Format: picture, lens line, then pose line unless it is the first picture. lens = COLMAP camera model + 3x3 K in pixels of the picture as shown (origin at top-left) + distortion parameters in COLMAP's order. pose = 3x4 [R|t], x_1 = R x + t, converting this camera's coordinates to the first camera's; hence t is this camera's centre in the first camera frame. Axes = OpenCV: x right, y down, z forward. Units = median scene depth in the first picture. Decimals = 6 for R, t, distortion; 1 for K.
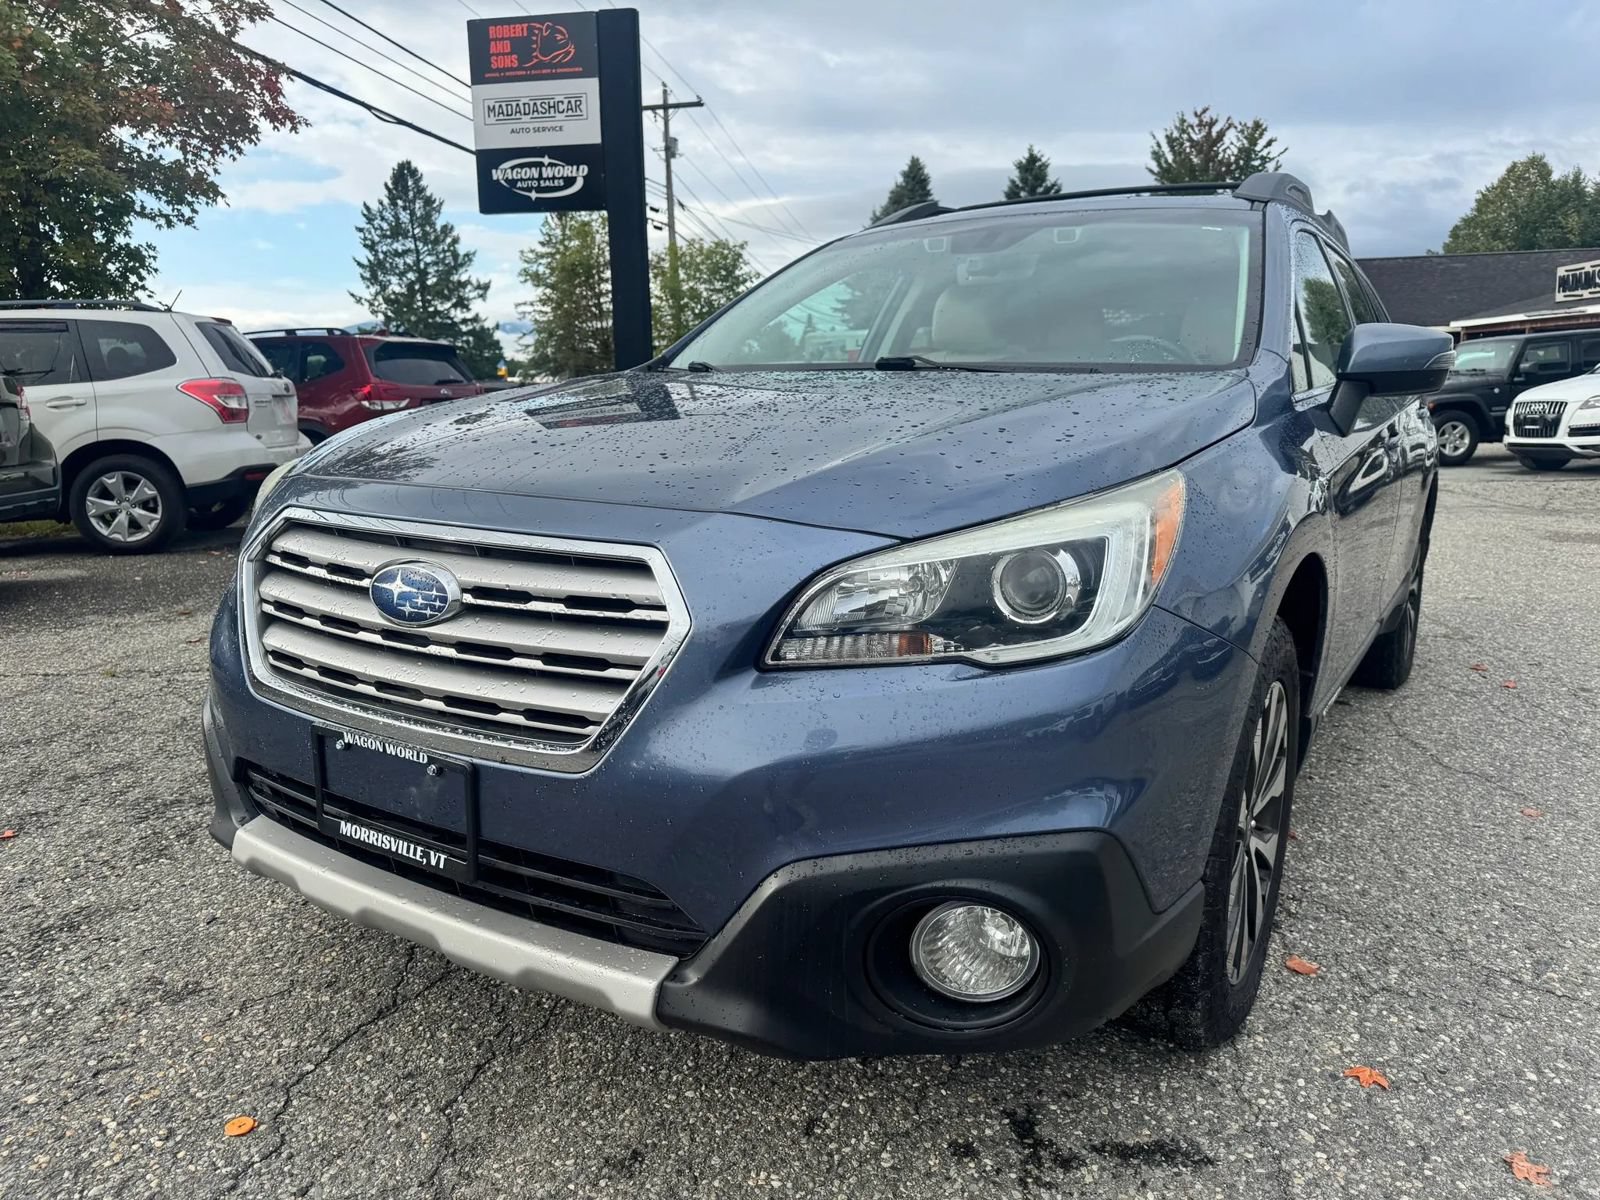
lens RADIAL K [[1153.6, 0, 786.7], [0, 1153.6, 595.3], [0, 0, 1]] dist [0.026503, -0.032616]
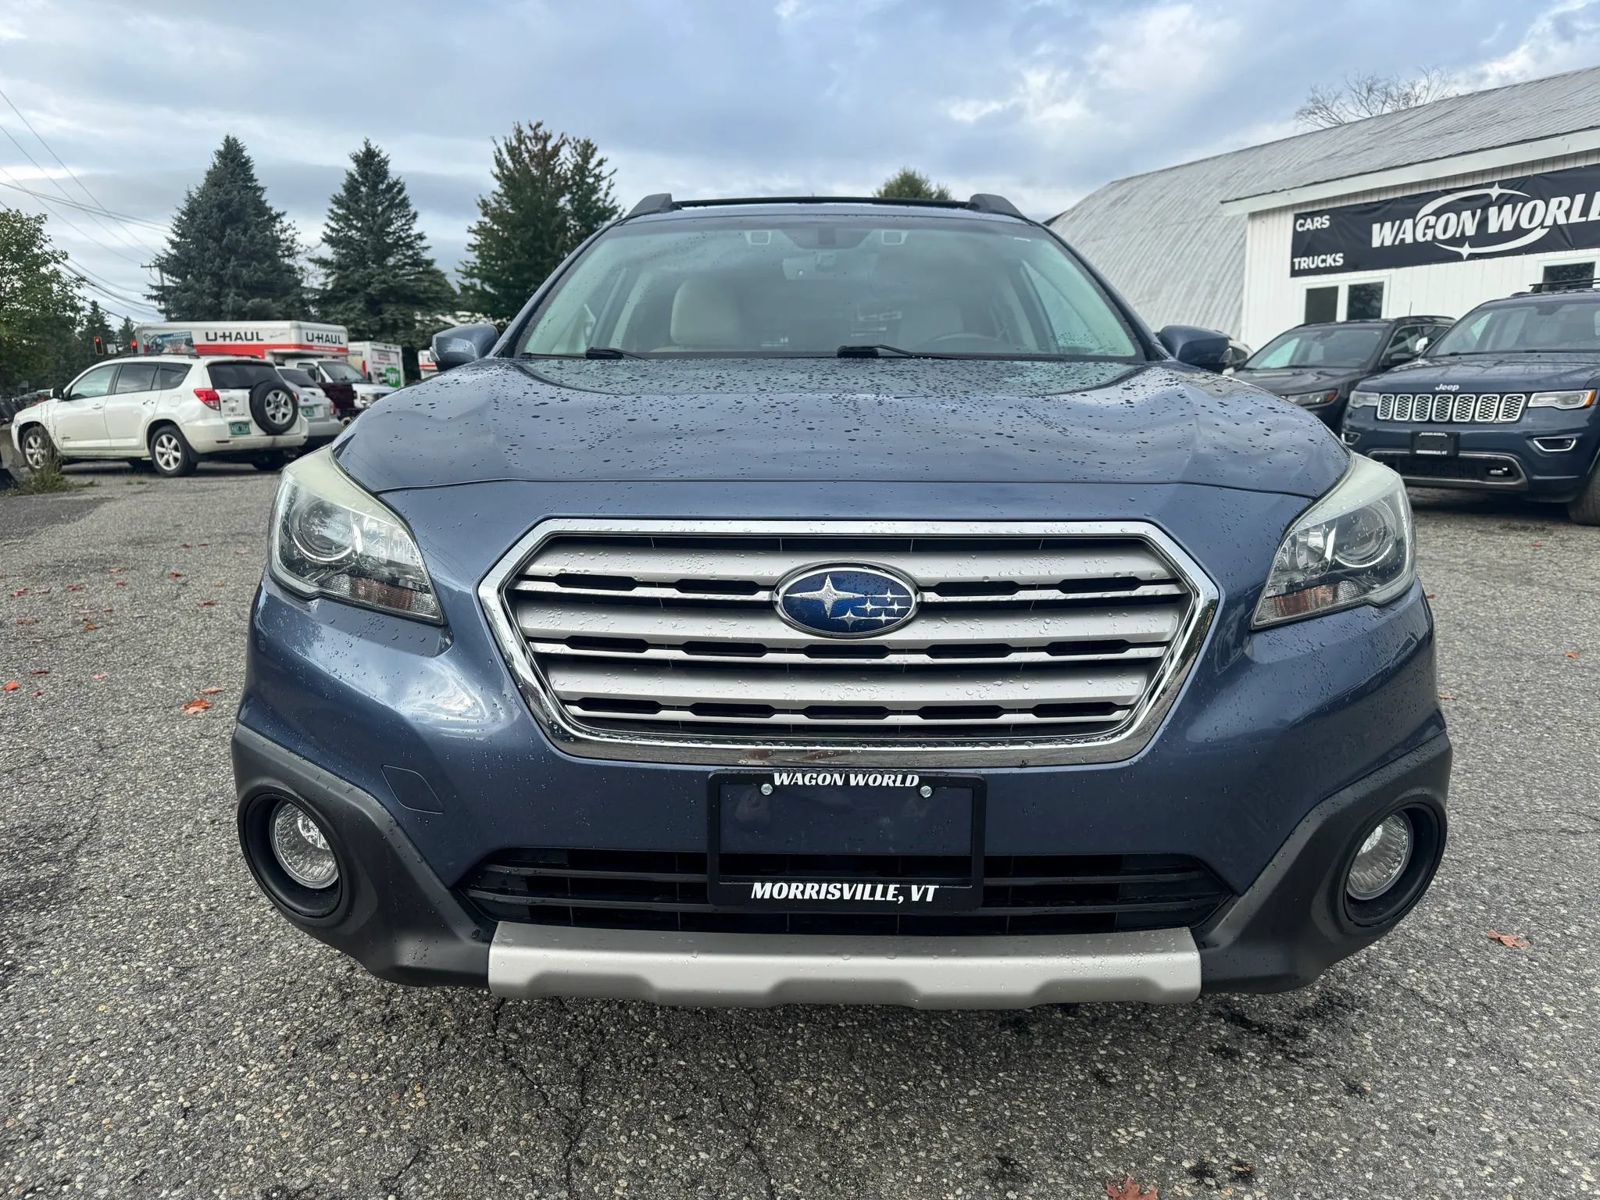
lens RADIAL K [[1152.4, 0, 770.9], [0, 1152.4, 608.7], [0, 0, 1]] dist [0.035566, -0.044991]
pose [[0.845344, -0.101253, 0.524538, -0.067872], [0.097971, 0.994605, 0.034102, -0.002475], [-0.525161, 0.022561, 0.850704, 0.024139]]
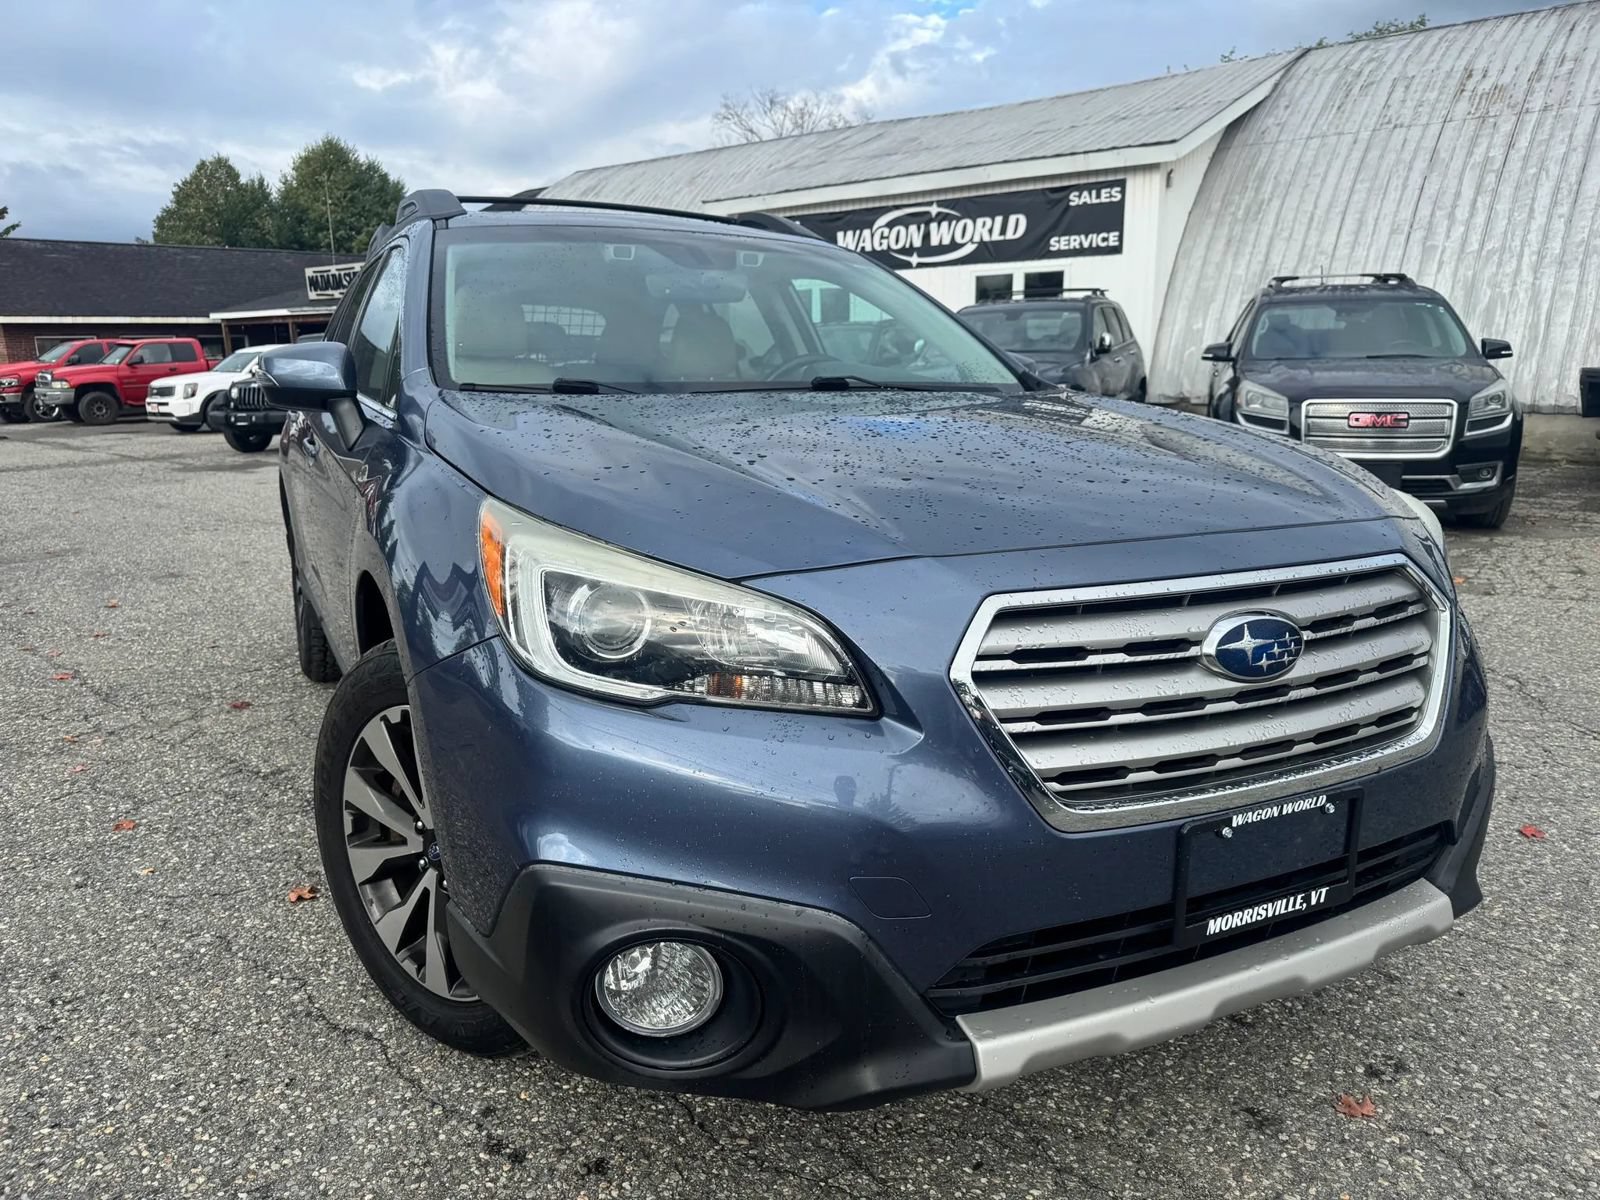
lens RADIAL K [[1152.4, 0, 770.9], [0, 1152.4, 608.7], [0, 0, 1]] dist [0.035566, -0.044991]
pose [[0.502208, -0.179145, 0.845987, -0.108379], [0.160274, 0.980639, 0.112515, -0.016593], [-0.849764, 0.079083, 0.521197, 0.069031]]
